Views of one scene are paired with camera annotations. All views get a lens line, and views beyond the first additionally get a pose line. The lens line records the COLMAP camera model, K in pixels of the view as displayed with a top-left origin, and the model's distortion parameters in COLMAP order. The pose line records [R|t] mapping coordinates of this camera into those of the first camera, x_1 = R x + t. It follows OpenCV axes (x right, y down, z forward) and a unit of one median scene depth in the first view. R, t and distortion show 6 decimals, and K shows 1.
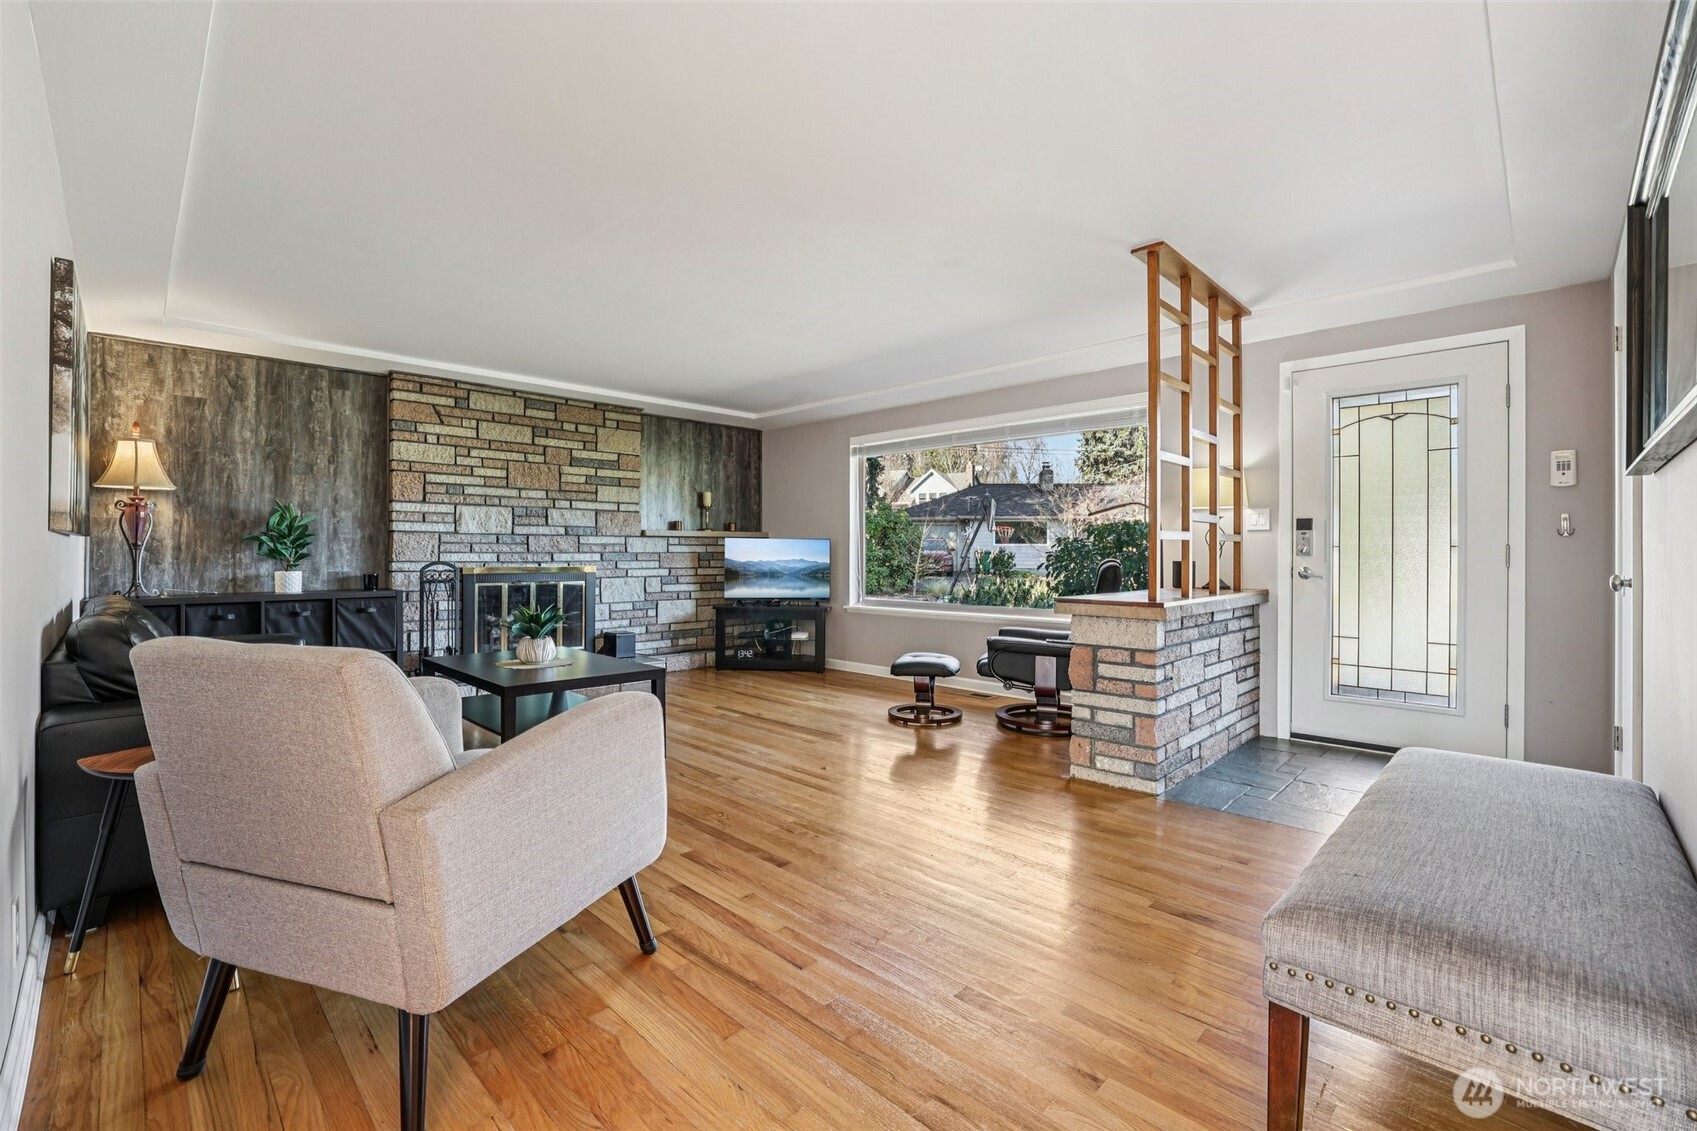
lens RADIAL K [[731.3, 0, 851.6], [0, 731.3, 550.9], [0, 0, 1]] dist [-0.043687, 0.015099]
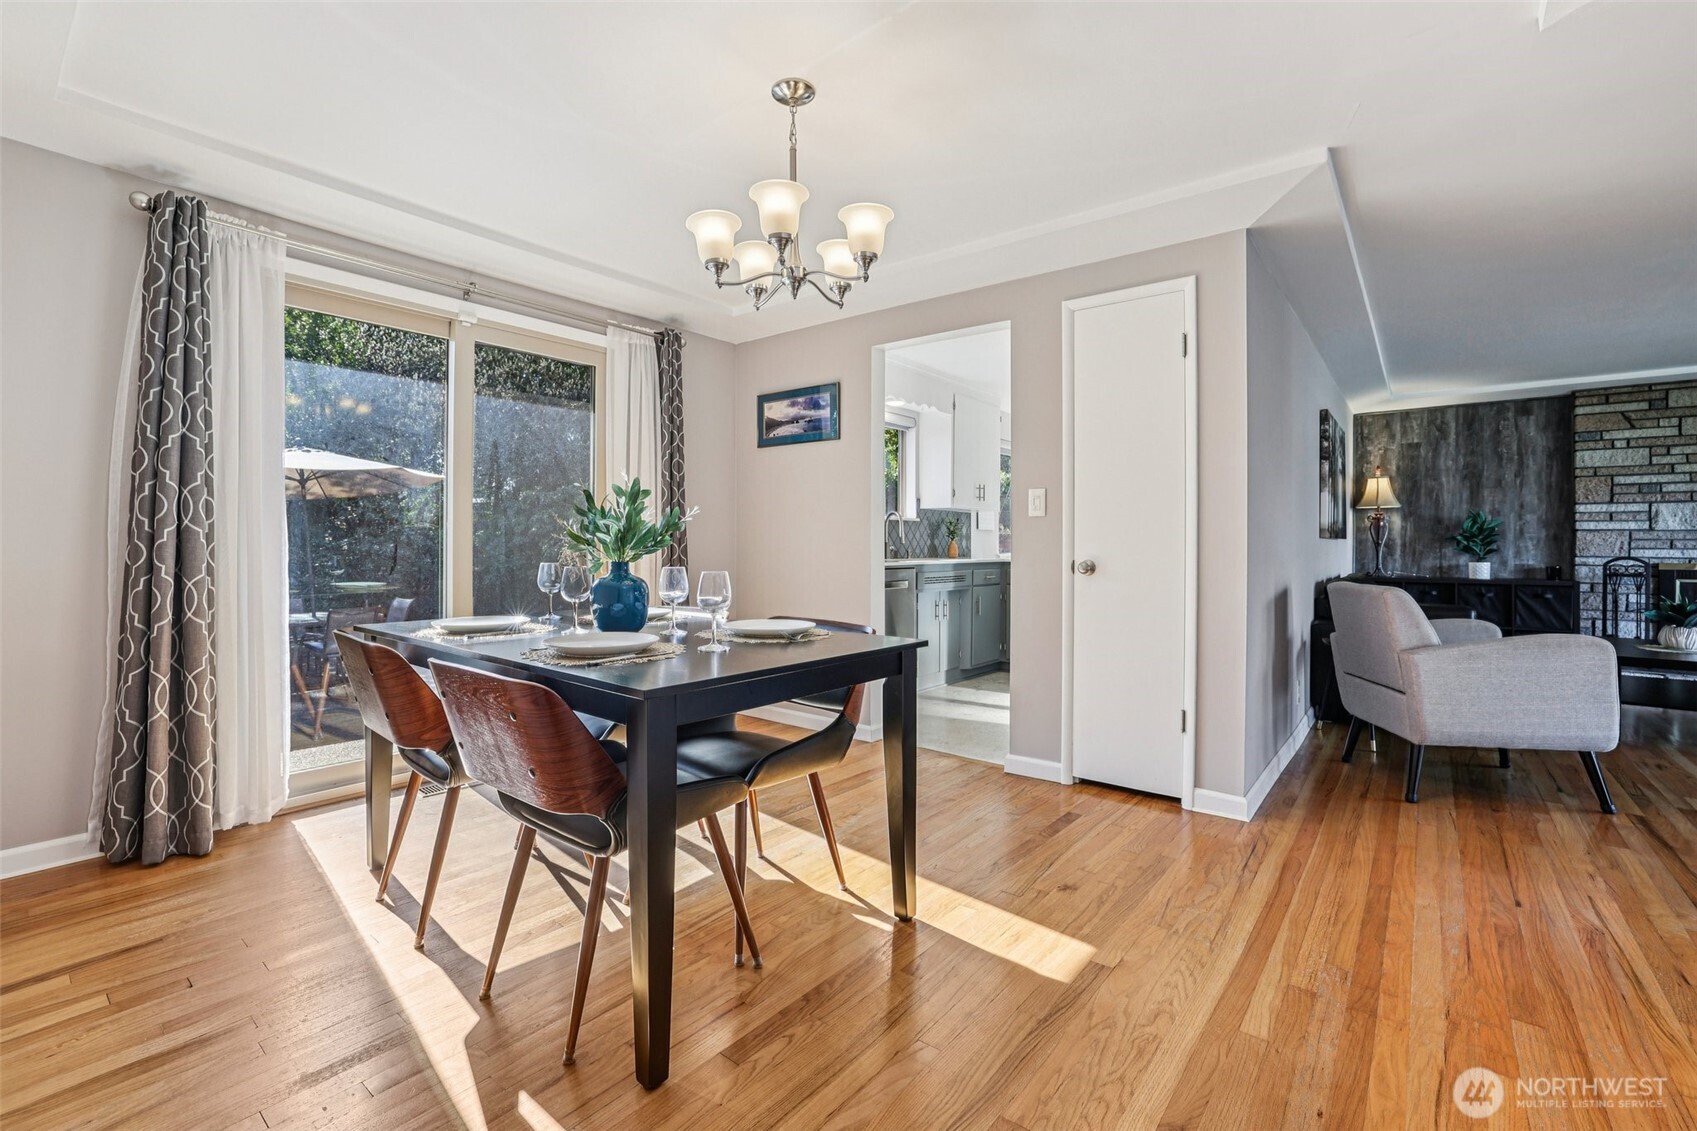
lens RADIAL K [[731.3, 0, 851.6], [0, 731.3, 550.9], [0, 0, 1]] dist [-0.043687, 0.015099]
pose [[0.099500, 0.005848, -0.995020, 0.396930], [0.000104, 0.999983, 0.005888, -0.000976], [0.995038, -0.000689, 0.099498, -0.278538]]
